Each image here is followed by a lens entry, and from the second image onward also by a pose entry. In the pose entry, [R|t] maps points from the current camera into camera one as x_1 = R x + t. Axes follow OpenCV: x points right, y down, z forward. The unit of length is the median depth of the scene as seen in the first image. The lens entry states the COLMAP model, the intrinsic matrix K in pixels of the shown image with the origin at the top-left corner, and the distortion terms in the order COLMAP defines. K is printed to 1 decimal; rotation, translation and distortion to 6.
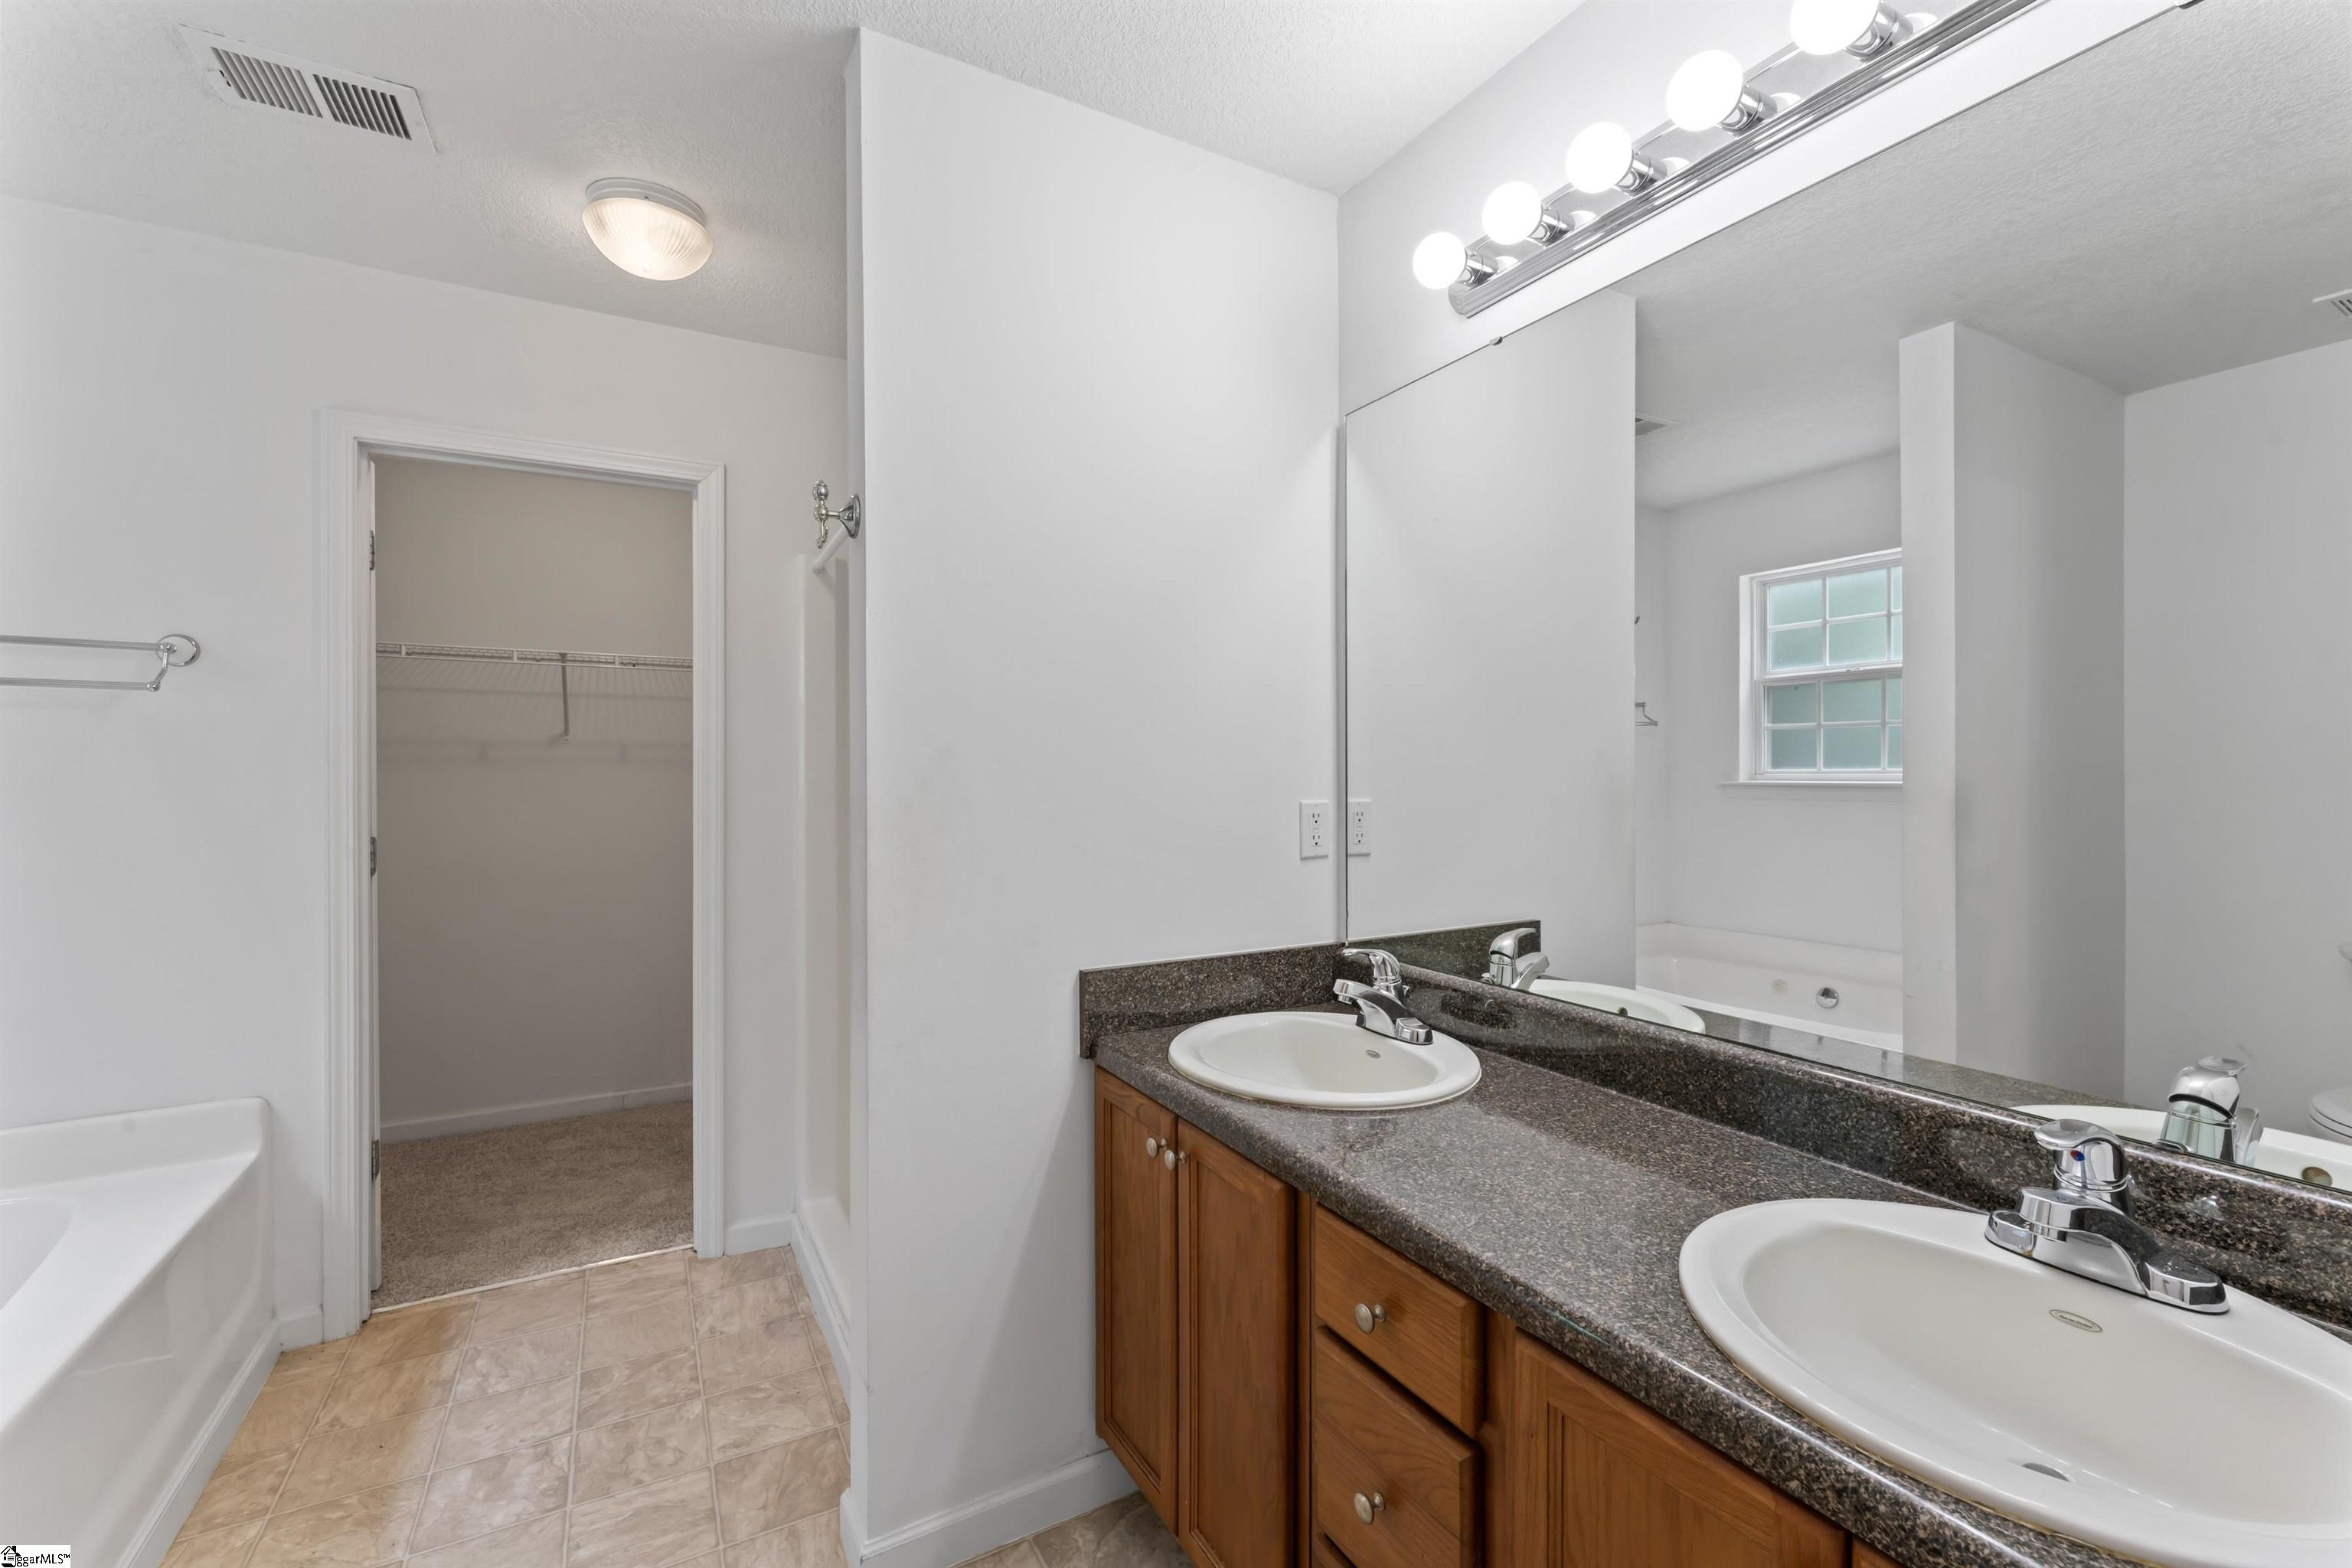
lens RADIAL K [[1006.9, 0, 1160.8], [0, 1006.9, 777.0], [0, 0, 1]] dist [-0.008198, 0.000365]
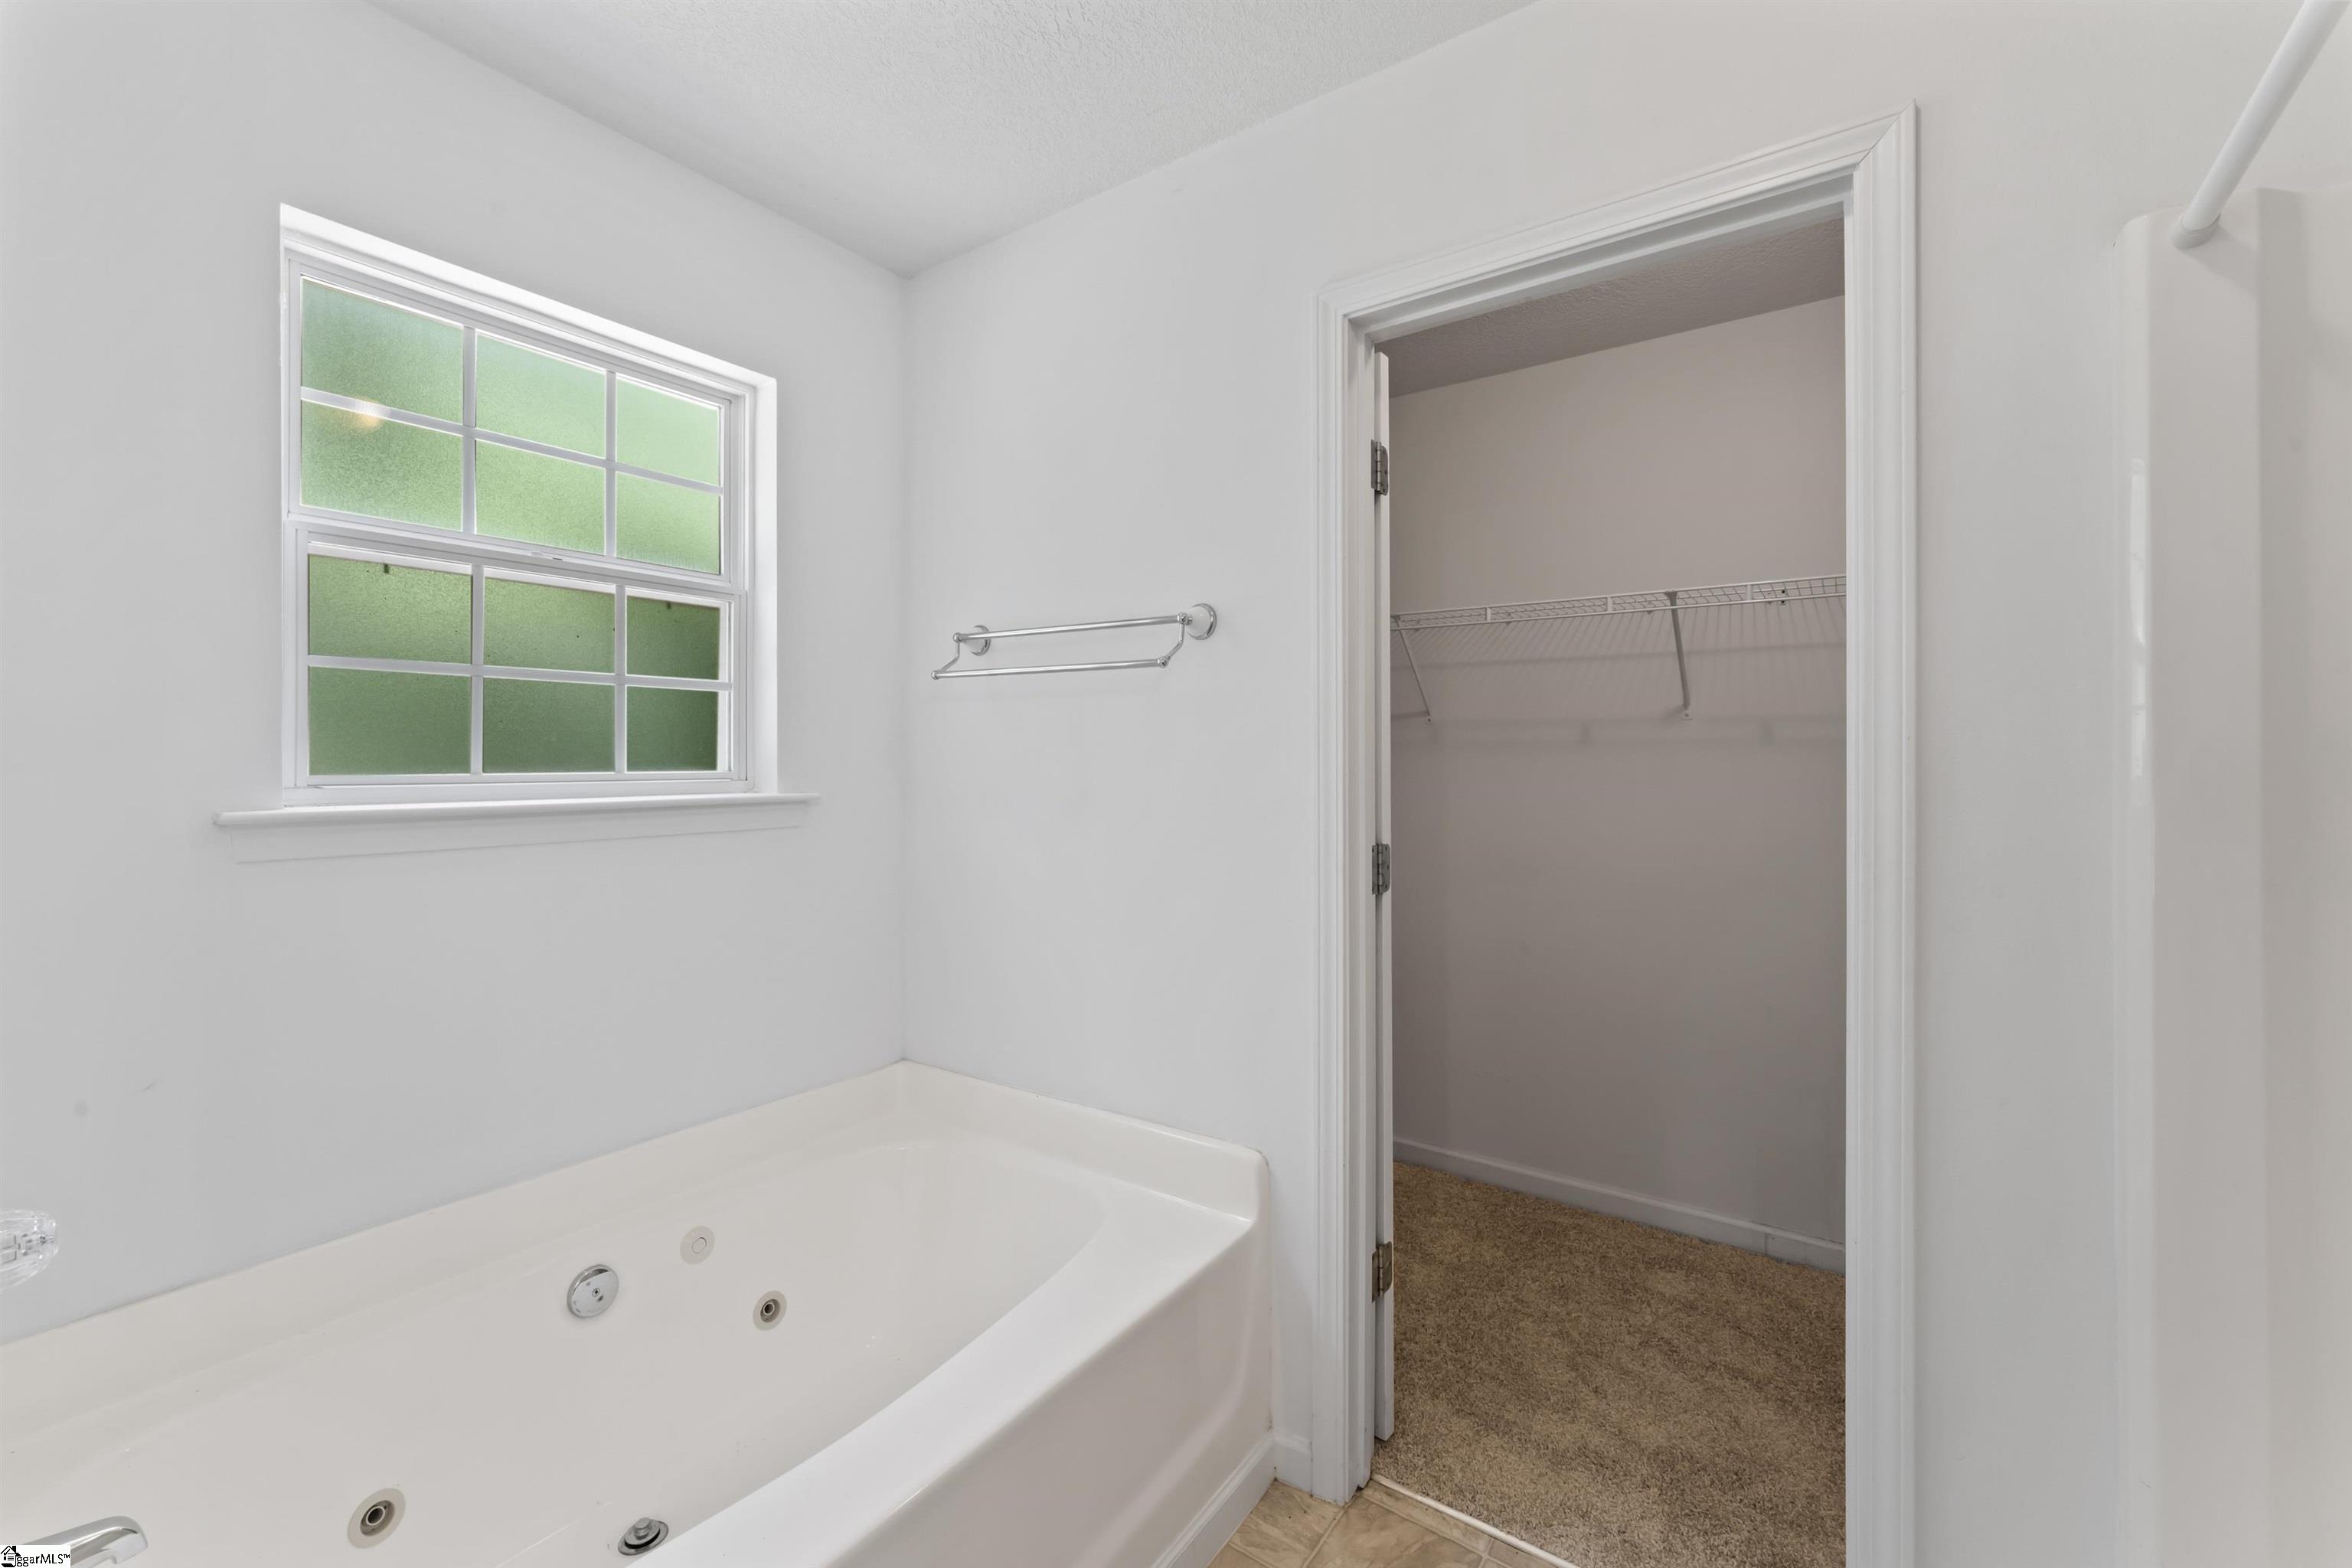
lens RADIAL K [[932.9, 0, 1193.9], [0, 932.9, 757.7], [0, 0, 1]] dist [0.002653, 0.000114]
pose [[0.450471, -0.005159, -0.892776, -0.197767], [-0.003212, 0.999967, -0.007399, 0.000509], [0.892785, 0.006201, 0.450439, 0.505747]]
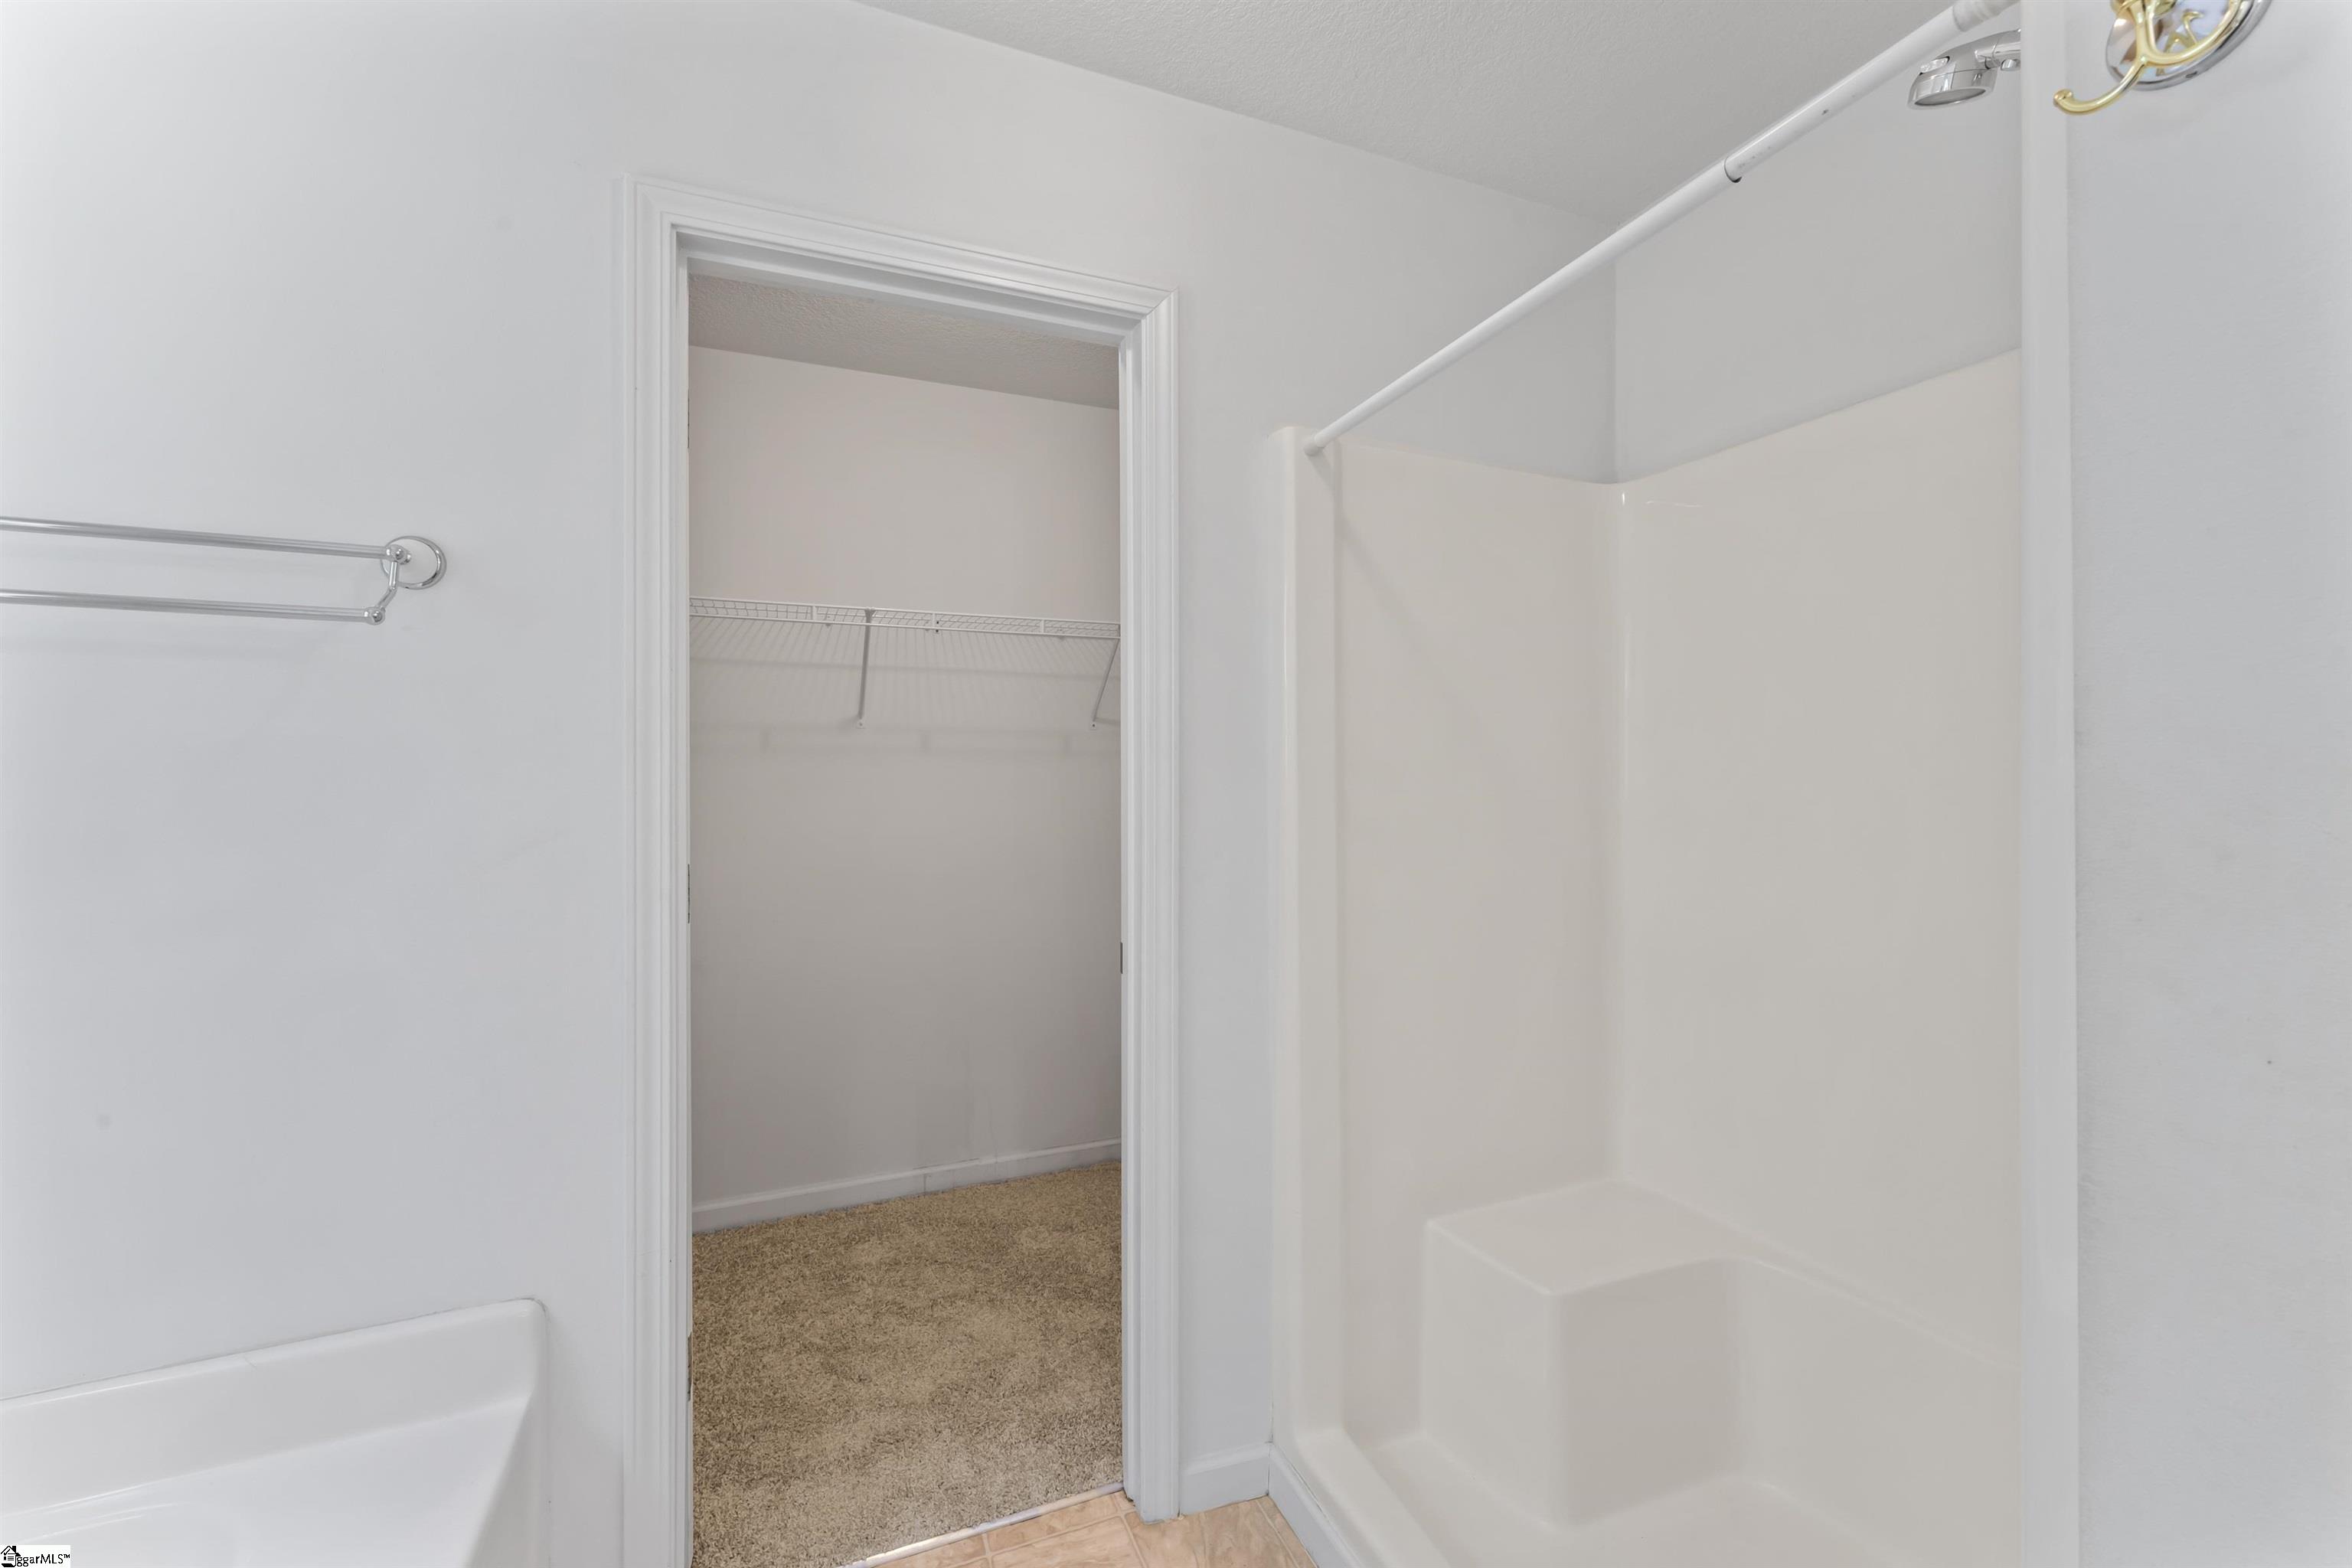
lens RADIAL K [[932.9, 0, 1129.9], [0, 932.9, 761.9], [0, 0, 1]] dist [0.002653, 0.000114]
pose [[0.992429, -0.004863, -0.122725, -0.393811], [0.003846, 0.999956, -0.008517, 0.000114], [0.122761, 0.007980, 0.992404, 0.400916]]
